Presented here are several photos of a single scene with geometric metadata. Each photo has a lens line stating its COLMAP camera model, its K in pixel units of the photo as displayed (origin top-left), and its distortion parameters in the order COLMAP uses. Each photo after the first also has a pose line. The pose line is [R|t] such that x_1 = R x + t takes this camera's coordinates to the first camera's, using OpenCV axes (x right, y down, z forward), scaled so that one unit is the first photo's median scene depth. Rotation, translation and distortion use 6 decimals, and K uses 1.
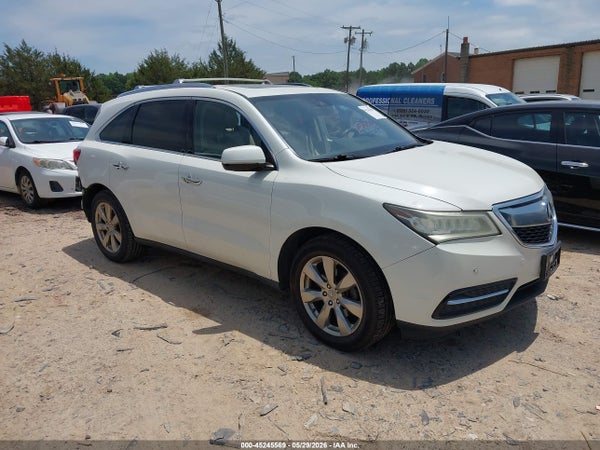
lens RADIAL K [[461.7, 0, 299.3], [0, 461.7, 228.8], [0, 0, 1]] dist [0.002275, -0.004017]
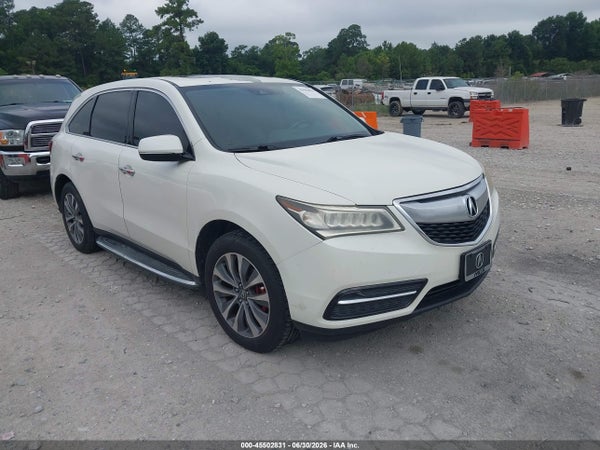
lens RADIAL K [[461.7, 0, 301.2], [0, 461.7, 227.6], [0, 0, 1]] dist [0.002275, -0.004017]
pose [[0.995023, 0.018261, -0.097959, 0.299815], [-0.017184, 0.999782, 0.011823, -0.001681], [0.098154, -0.010081, 0.995120, 0.057789]]
